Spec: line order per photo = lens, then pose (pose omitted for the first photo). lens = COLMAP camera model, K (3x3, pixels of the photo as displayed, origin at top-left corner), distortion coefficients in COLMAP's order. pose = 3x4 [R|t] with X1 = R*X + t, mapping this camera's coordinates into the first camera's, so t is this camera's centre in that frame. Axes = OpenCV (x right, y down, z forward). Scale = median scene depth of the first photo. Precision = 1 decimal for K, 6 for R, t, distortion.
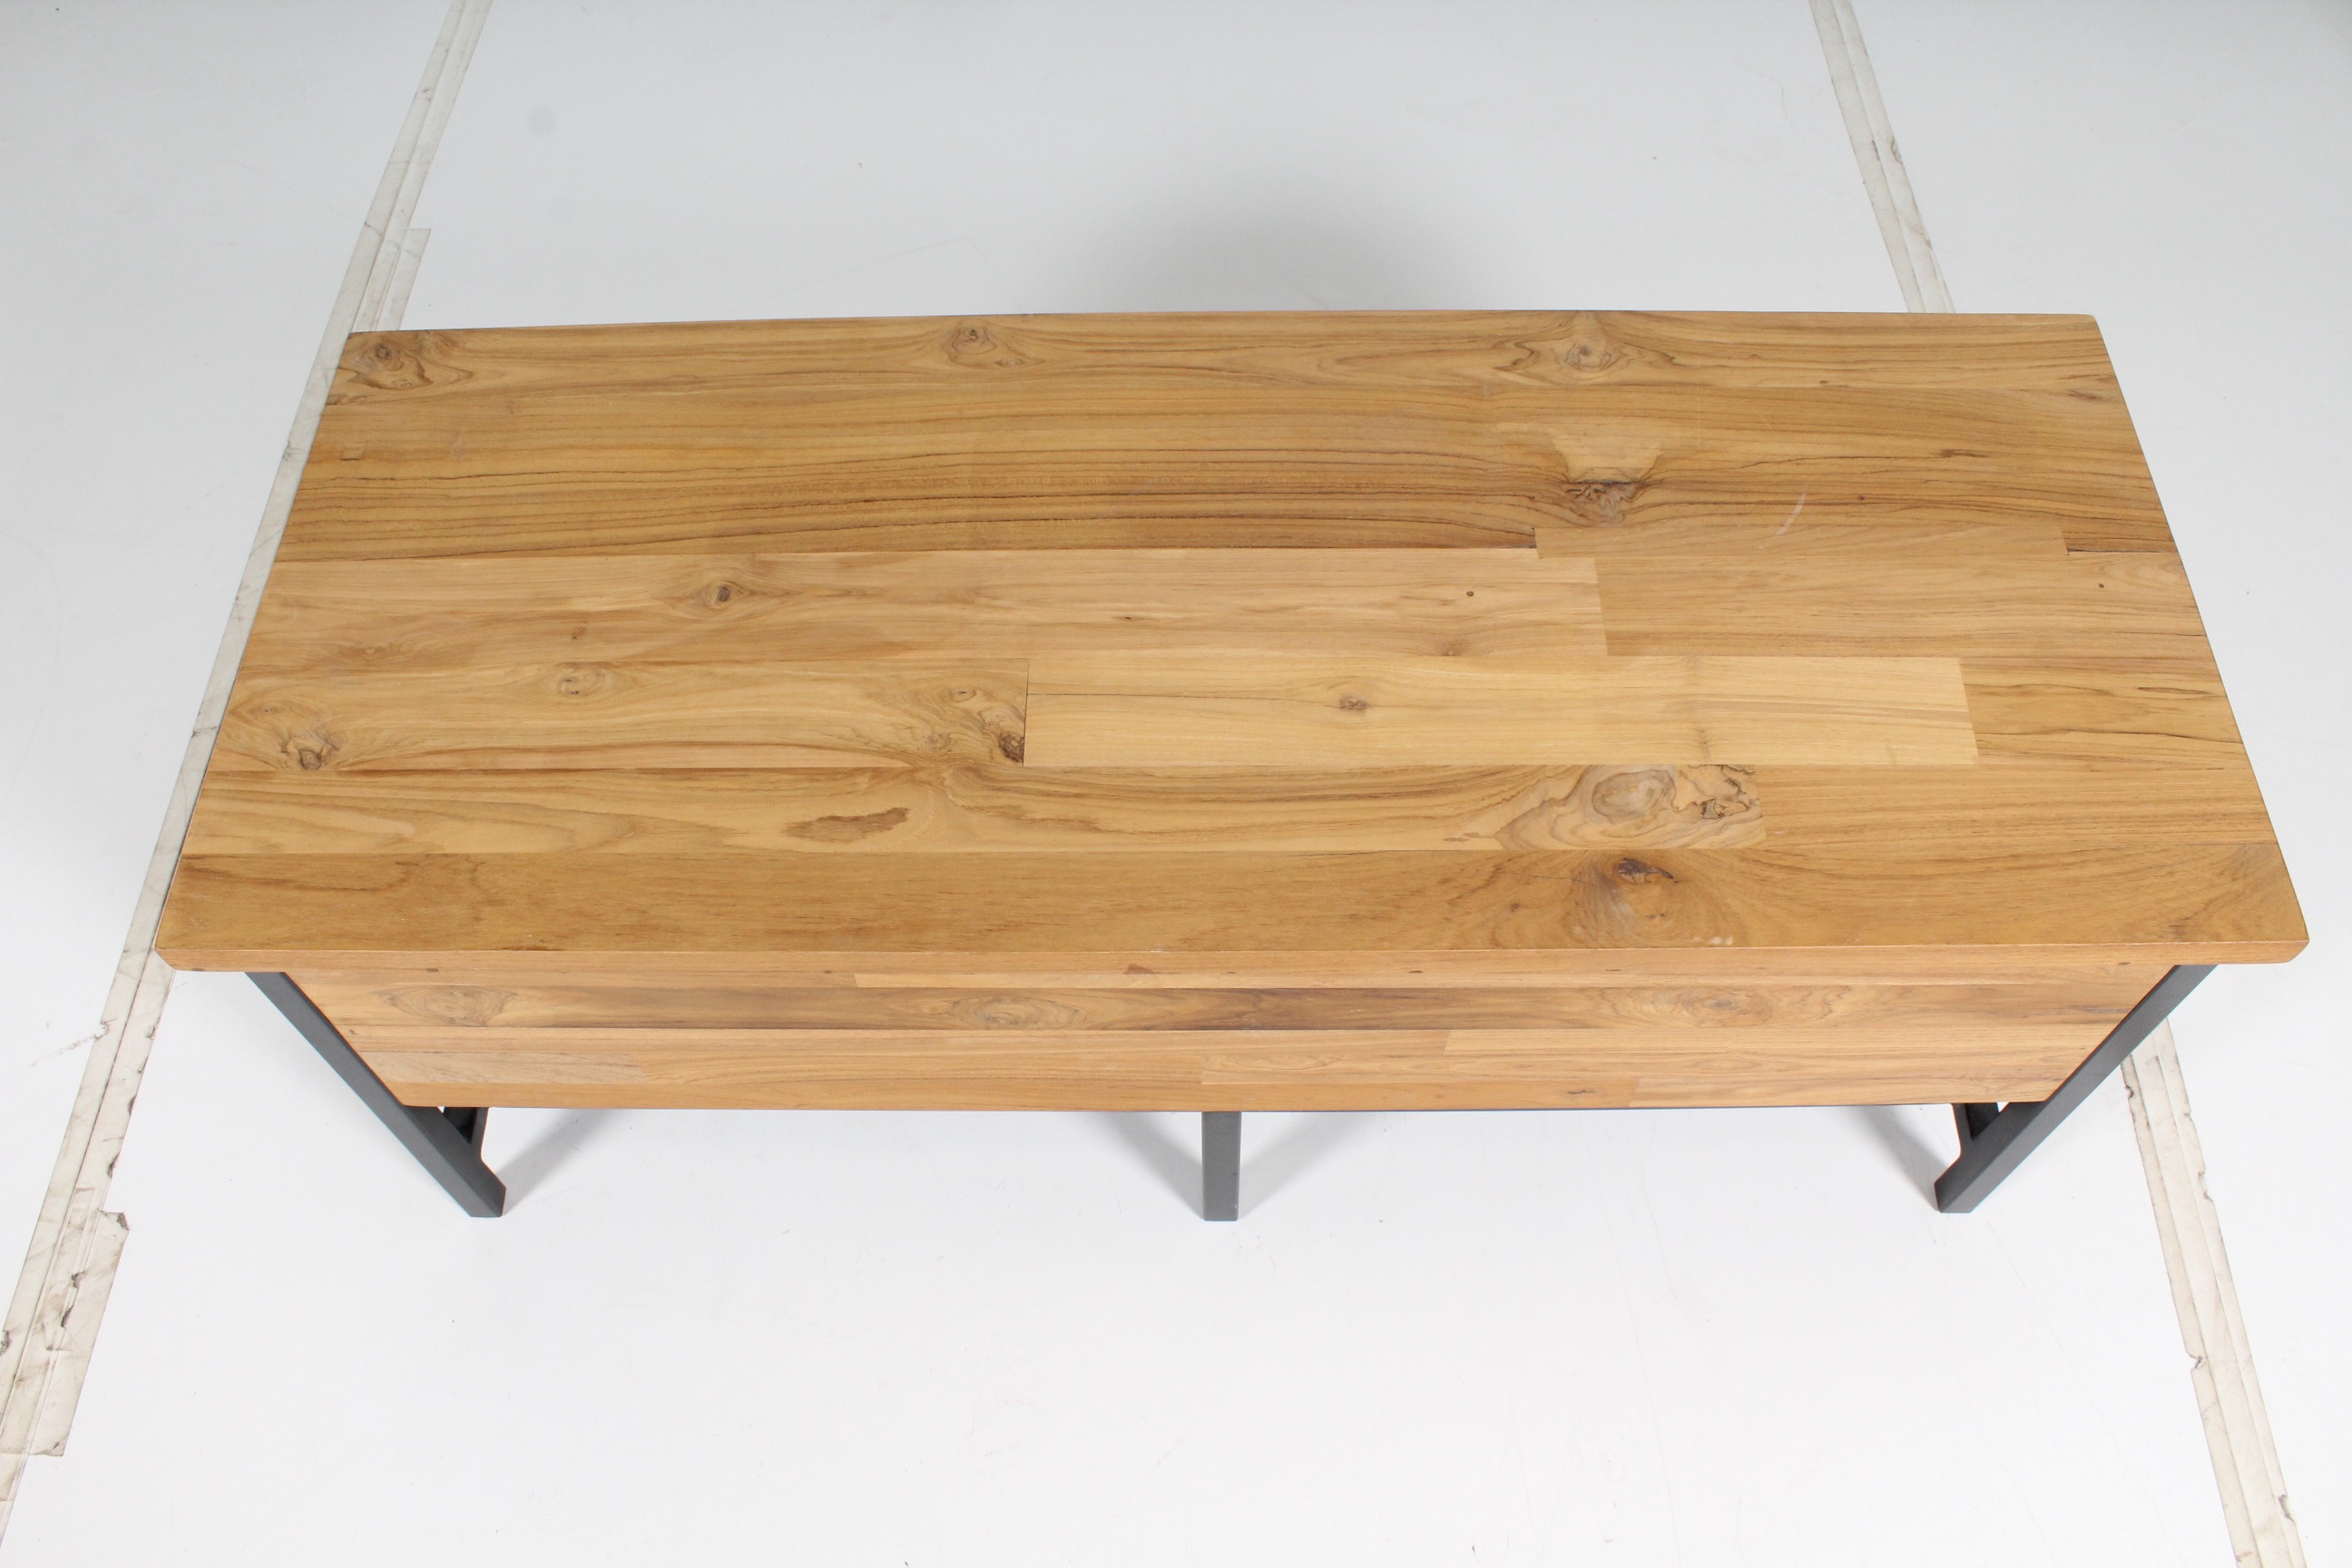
lens RADIAL K [[1940.1, 0, 1164.1], [0, 1940.1, 819.2], [0, 0, 1]] dist [-0.186877, 0.177616]
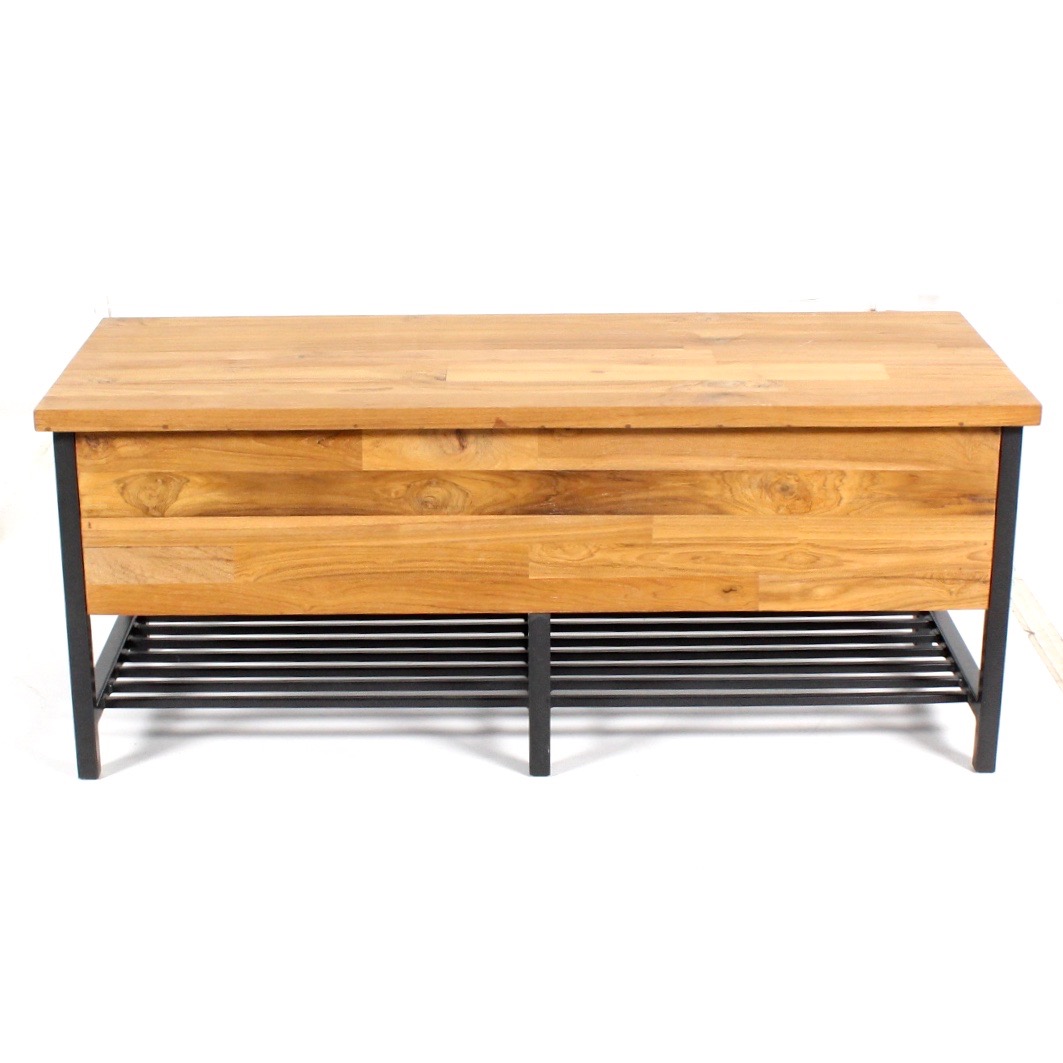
lens RADIAL K [[2163.5, 0, 517.9], [0, 2163.5, 532.5], [0, 0, 1]] dist [-0.173625, 0.042058]
pose [[0.999685, 0.011537, 0.022287, -0.042008], [0.005435, 0.767470, -0.641062, 1.572136], [-0.024501, 0.640981, 0.767166, -0.713934]]
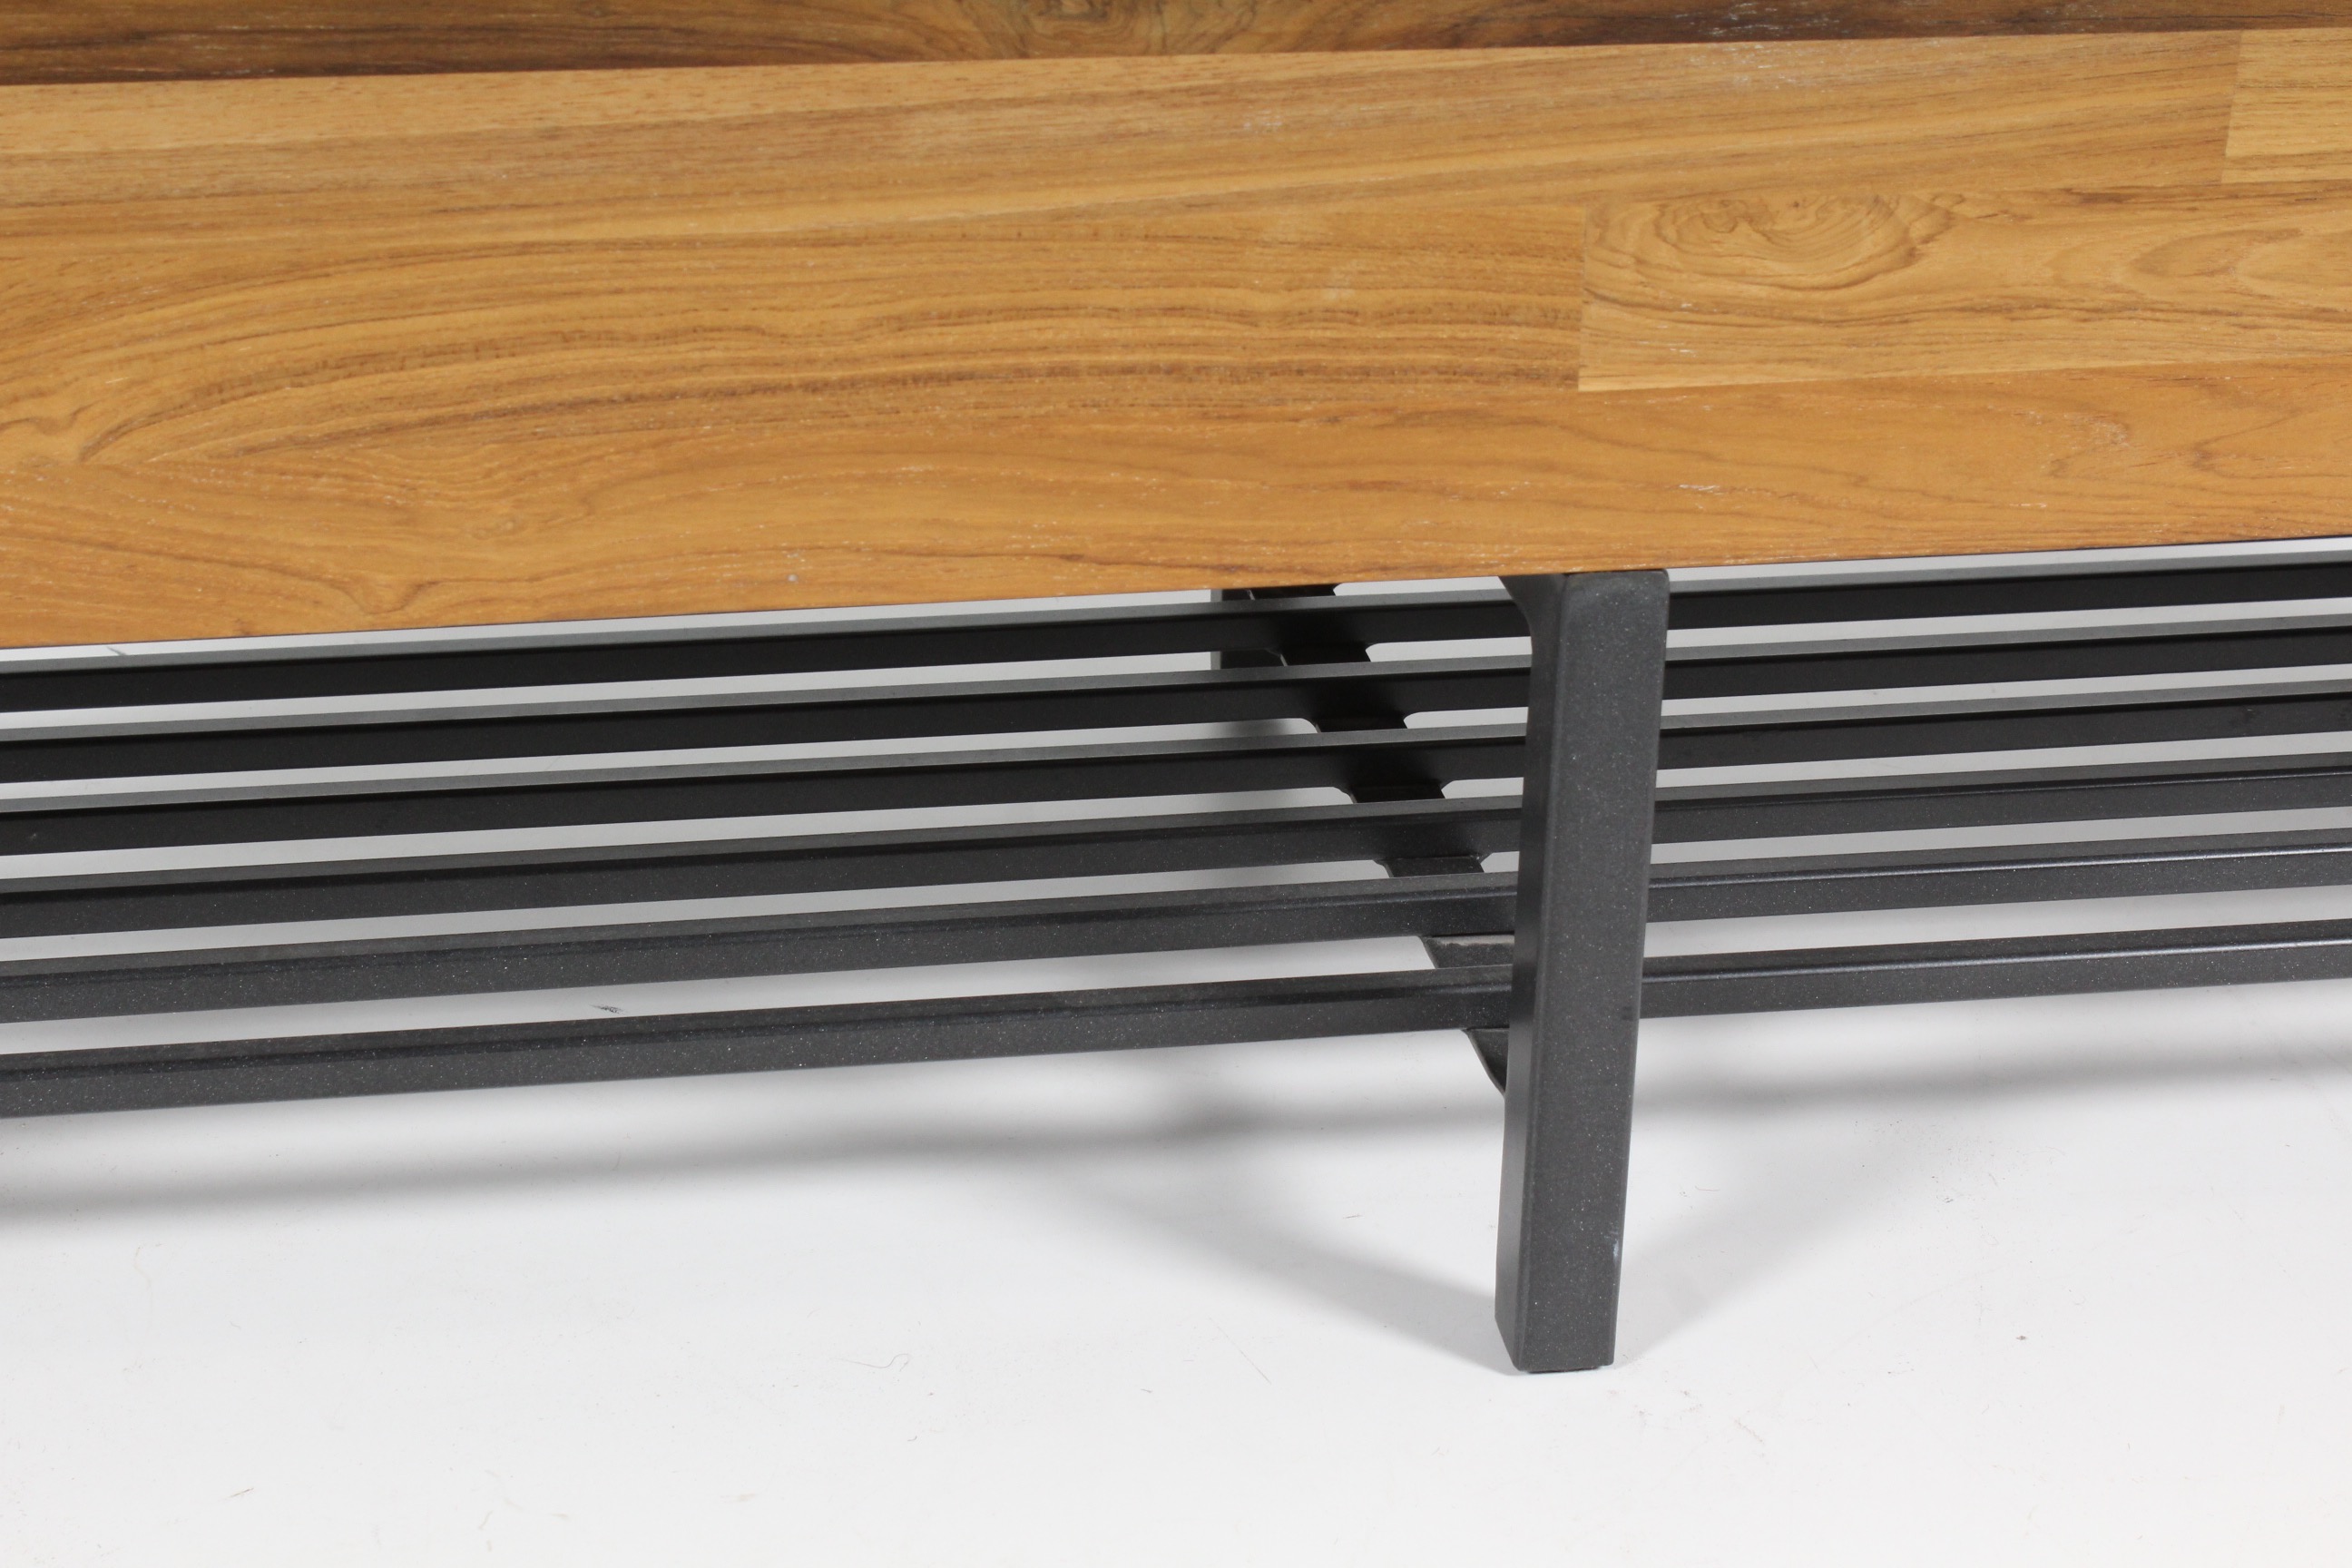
lens RADIAL K [[4488.0, 0, 1175.7], [0, 4488.0, 884.4], [0, 0, 1]] dist [-0.003950, 0.178377]
pose [[0.983460, -0.040703, 0.176492, -0.219218], [0.129756, 0.838181, -0.529732, 0.690850], [-0.126371, 0.543871, 0.829599, 0.390728]]
